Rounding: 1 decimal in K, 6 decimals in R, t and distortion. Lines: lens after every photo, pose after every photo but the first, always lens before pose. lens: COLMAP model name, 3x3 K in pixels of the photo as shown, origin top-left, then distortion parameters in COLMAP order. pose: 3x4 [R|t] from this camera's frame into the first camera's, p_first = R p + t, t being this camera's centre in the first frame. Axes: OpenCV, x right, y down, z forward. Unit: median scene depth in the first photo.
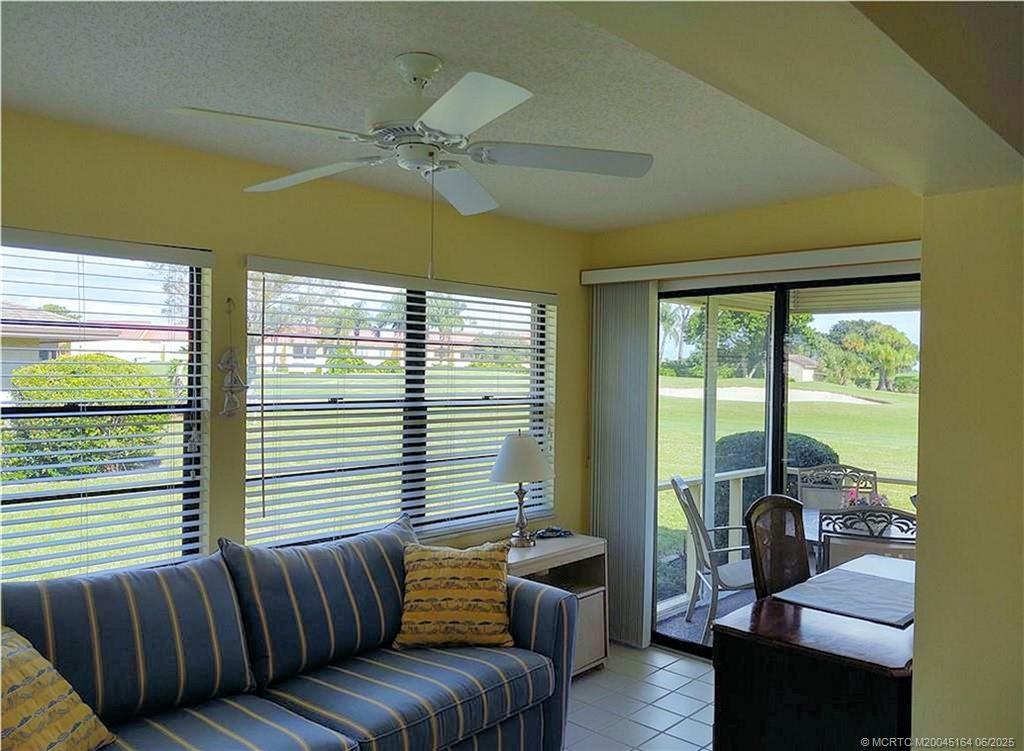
lens RADIAL K [[774.9, 0, 514.9], [0, 774.9, 382.9], [0, 0, 1]] dist [0.061195, -0.114878]
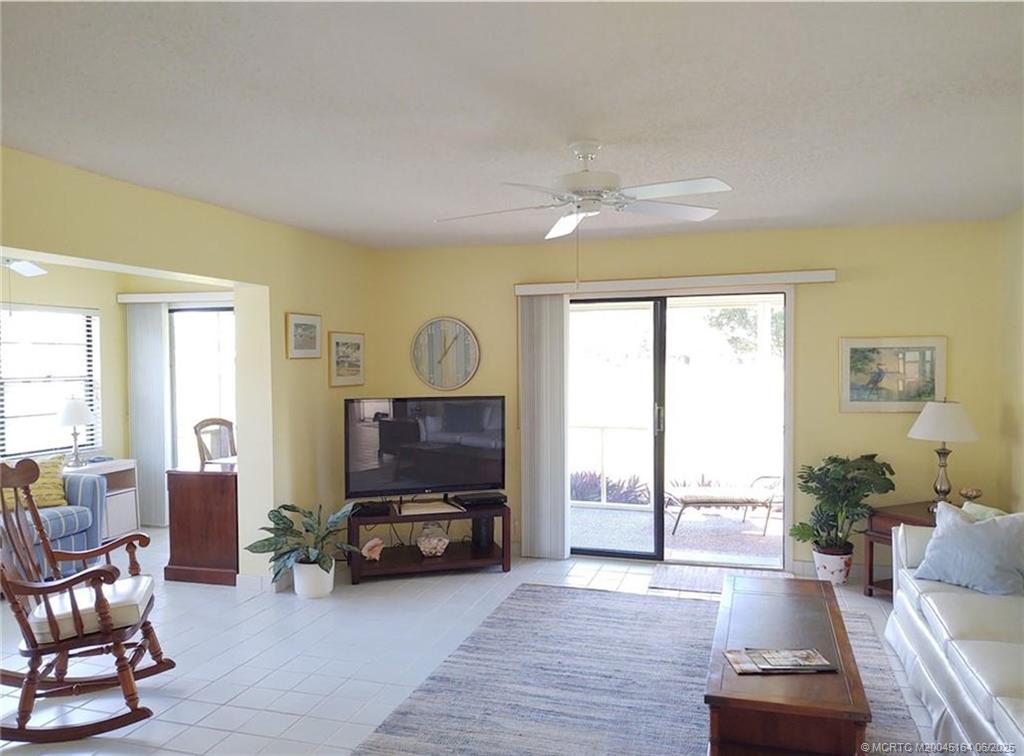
lens RADIAL K [[778.1, 0, 520.4], [0, 778.1, 380.3], [0, 0, 1]] dist [0.044620, -0.077169]
pose [[0.883093, -0.030964, 0.468175, 0.086423], [0.023912, 0.999493, 0.021000, 0.022226], [-0.468588, -0.007350, 0.883386, -1.142333]]
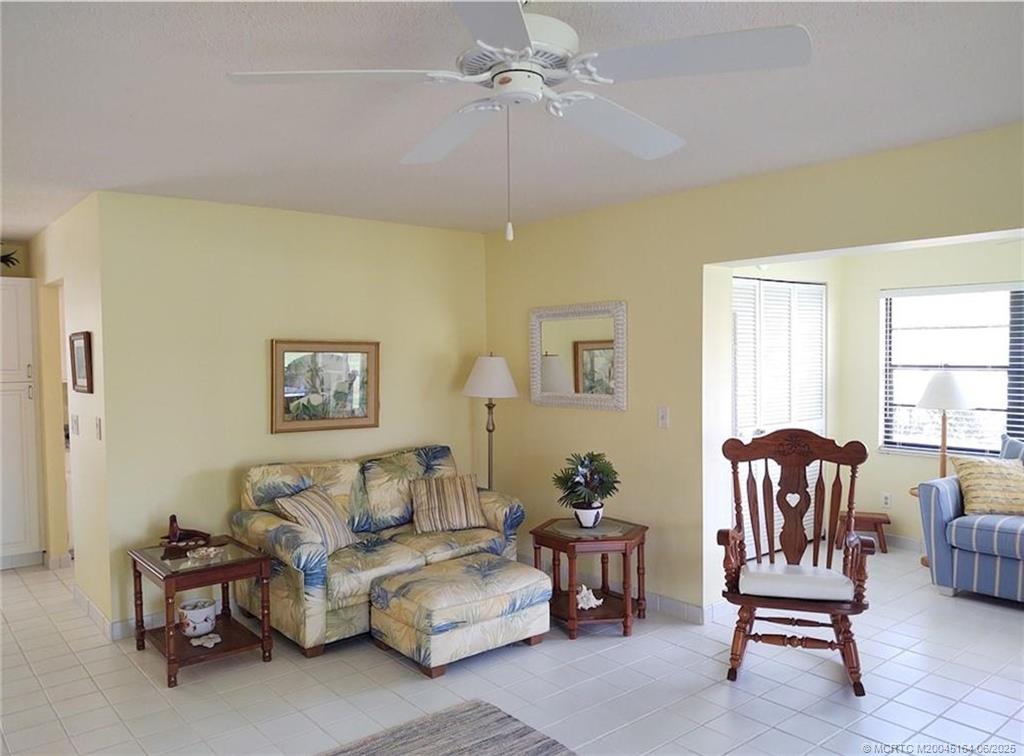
lens RADIAL K [[778.1, 0, 520.4], [0, 778.1, 380.3], [0, 0, 1]] dist [0.044620, -0.077169]
pose [[-0.108614, 0.024182, -0.993790, 1.293032], [-0.005206, 0.999677, 0.024894, 0.019868], [0.994070, 0.007878, -0.108453, -0.156928]]
